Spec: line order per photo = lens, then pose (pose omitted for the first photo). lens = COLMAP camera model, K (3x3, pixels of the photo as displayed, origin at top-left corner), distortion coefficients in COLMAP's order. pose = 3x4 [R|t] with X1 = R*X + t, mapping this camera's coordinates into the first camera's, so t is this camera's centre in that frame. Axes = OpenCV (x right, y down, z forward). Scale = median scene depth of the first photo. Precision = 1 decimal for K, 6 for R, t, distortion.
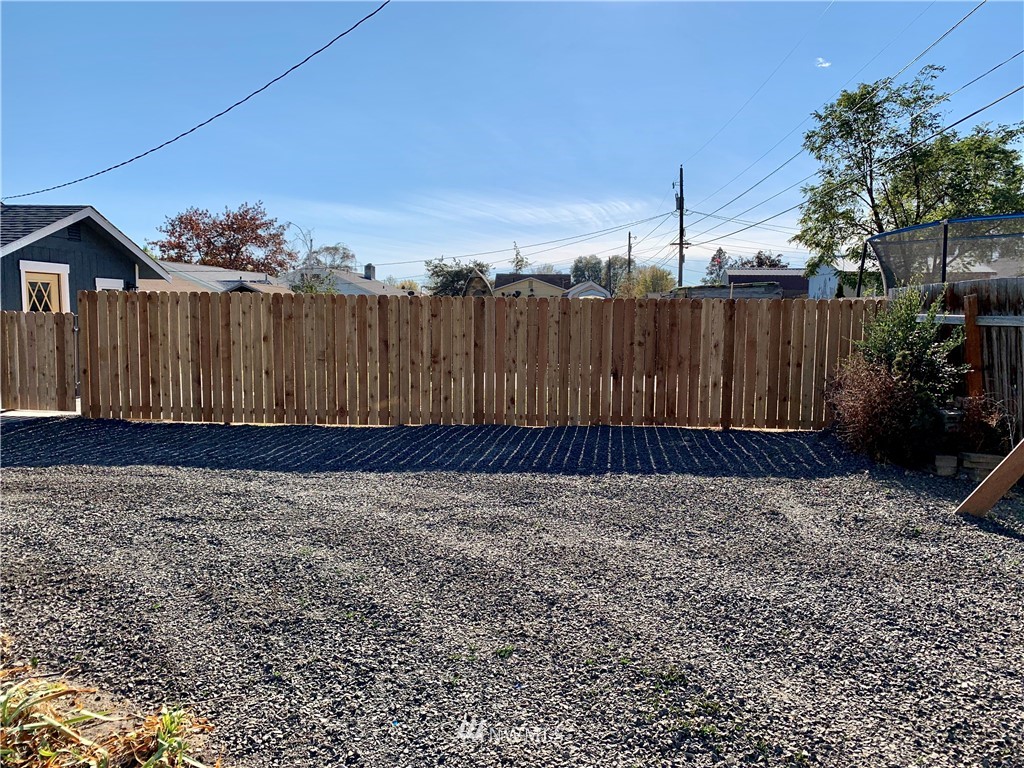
lens RADIAL K [[783.7, 0, 516.5], [0, 783.7, 385.3], [0, 0, 1]] dist [0.038533, -0.020681]
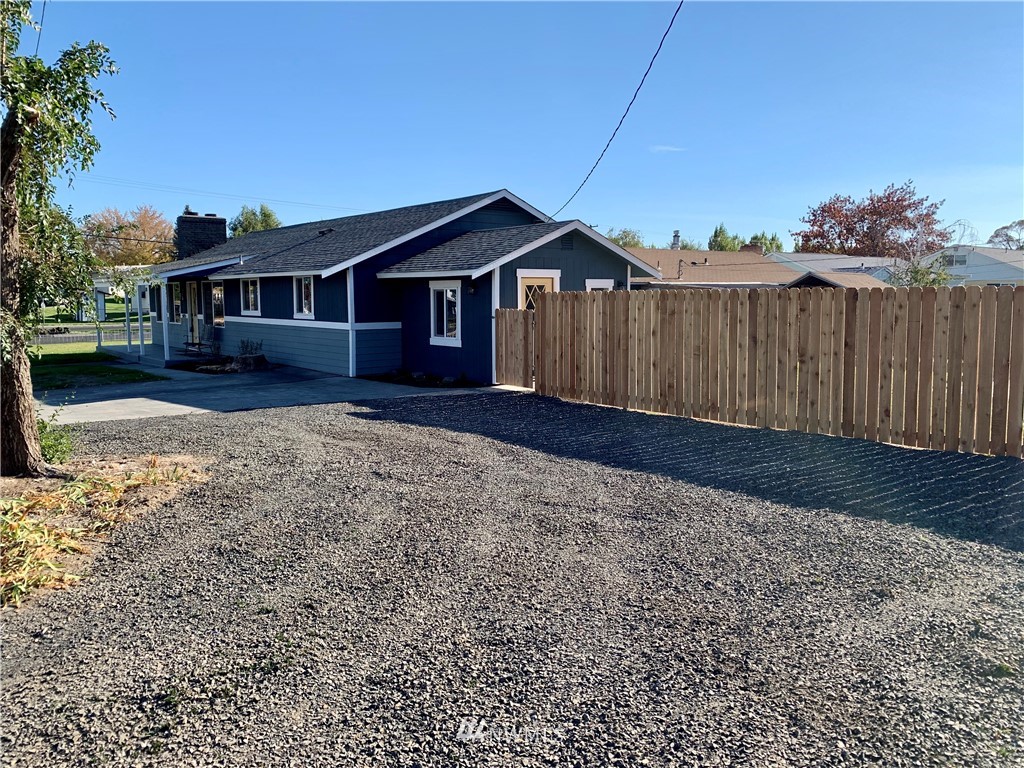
lens RADIAL K [[783.7, 0, 513.6], [0, 783.7, 376.8], [0, 0, 1]] dist [0.038533, -0.020681]
pose [[0.676758, 0.058712, -0.733861, 0.334949], [-0.053979, 0.998089, 0.030072, -0.021542], [0.734224, 0.019262, 0.678634, 0.140462]]
